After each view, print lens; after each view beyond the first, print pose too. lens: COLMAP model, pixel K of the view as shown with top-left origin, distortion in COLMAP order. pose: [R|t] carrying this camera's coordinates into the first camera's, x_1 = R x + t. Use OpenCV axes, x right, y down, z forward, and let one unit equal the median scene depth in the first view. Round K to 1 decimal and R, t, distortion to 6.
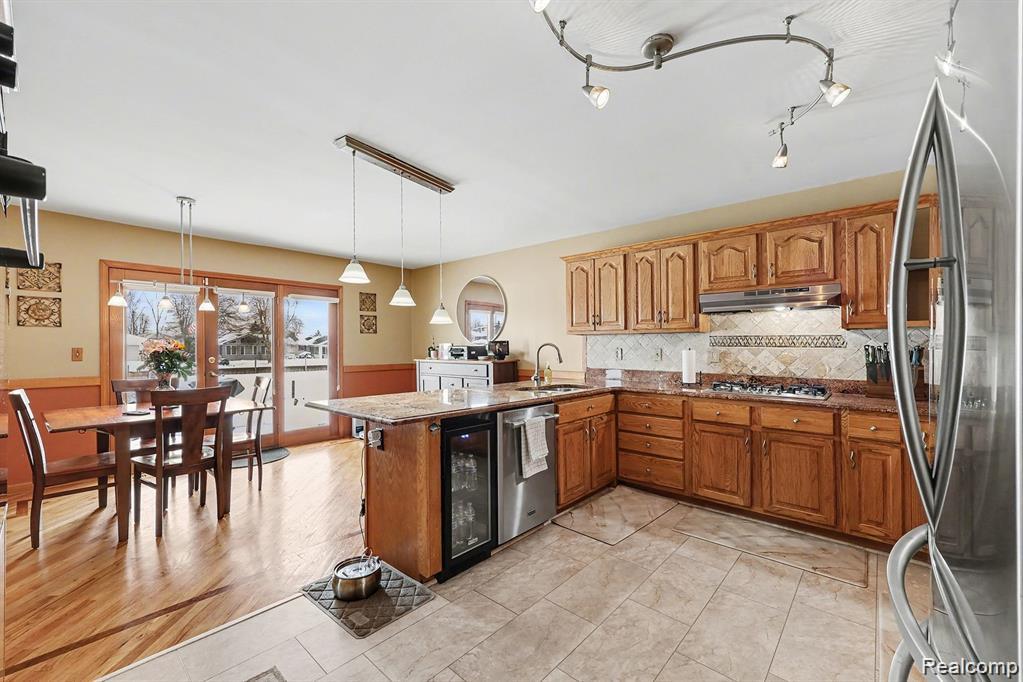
lens RADIAL K [[420.0, 0, 507.3], [0, 420.0, 345.8], [0, 0, 1]] dist [0.002480, 0.000109]
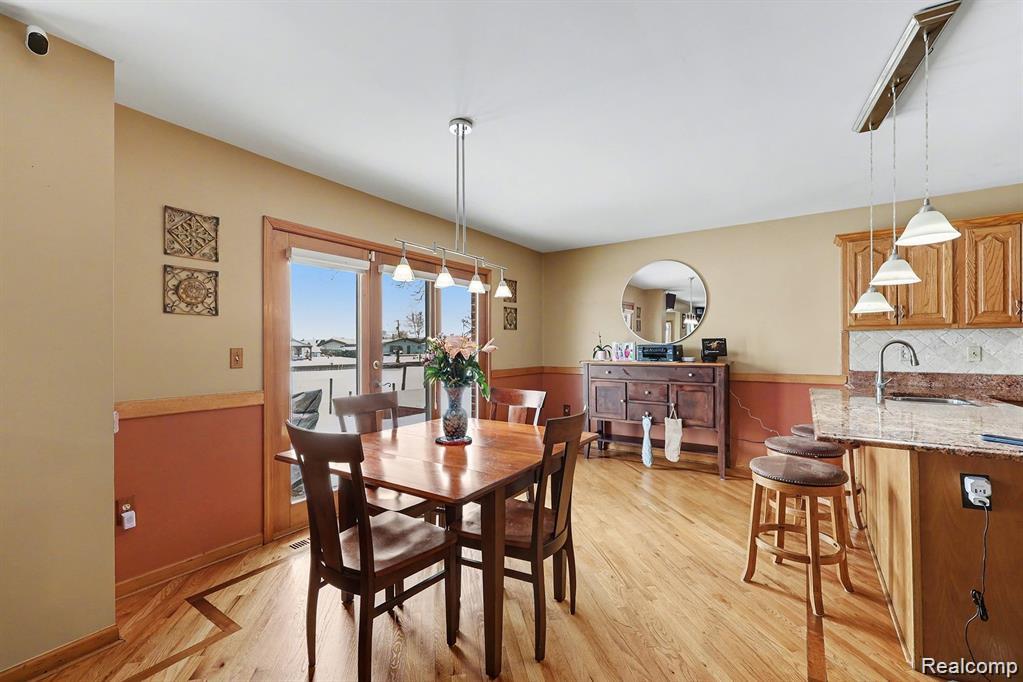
lens RADIAL K [[420.0, 0, 507.9], [0, 420.0, 346.2], [0, 0, 1]] dist [0.002480, 0.000109]
pose [[0.992523, -0.002877, 0.122022, -0.725353], [0.002719, 0.999995, 0.001461, 0.002286], [-0.122026, -0.001118, 0.992526, 0.316533]]
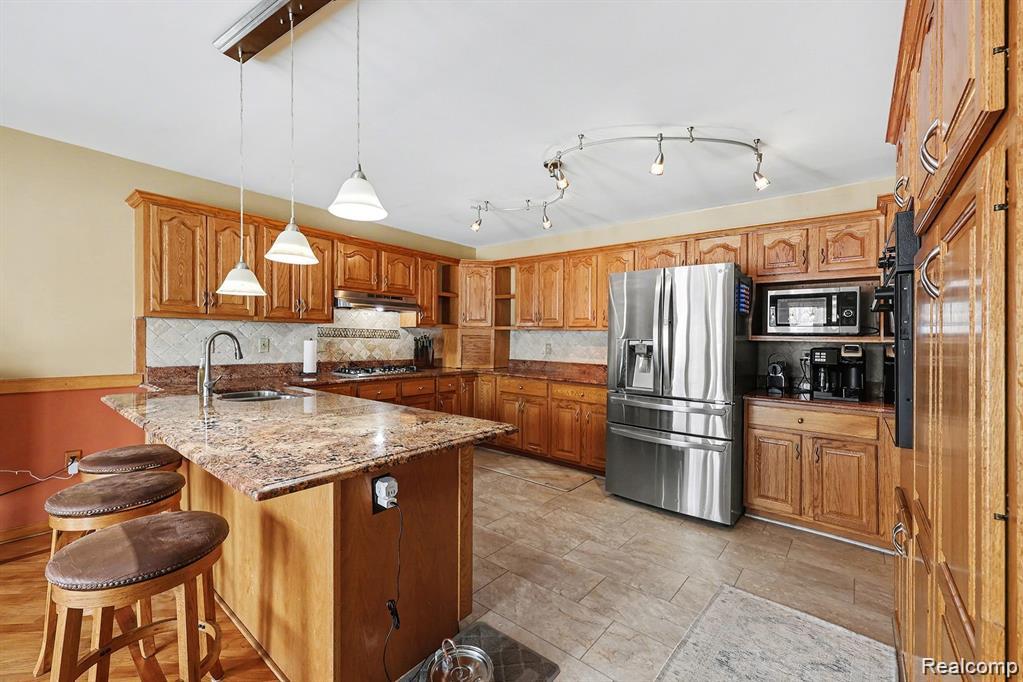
lens RADIAL K [[420.0, 0, 503.5], [0, 420.0, 342.0], [0, 0, 1]] dist [0.002480, 0.000109]
pose [[-0.035574, -0.006063, 0.999349, -0.611738], [-0.013259, 0.999896, 0.005595, 0.002343], [-0.999279, -0.013051, -0.035651, 0.576625]]
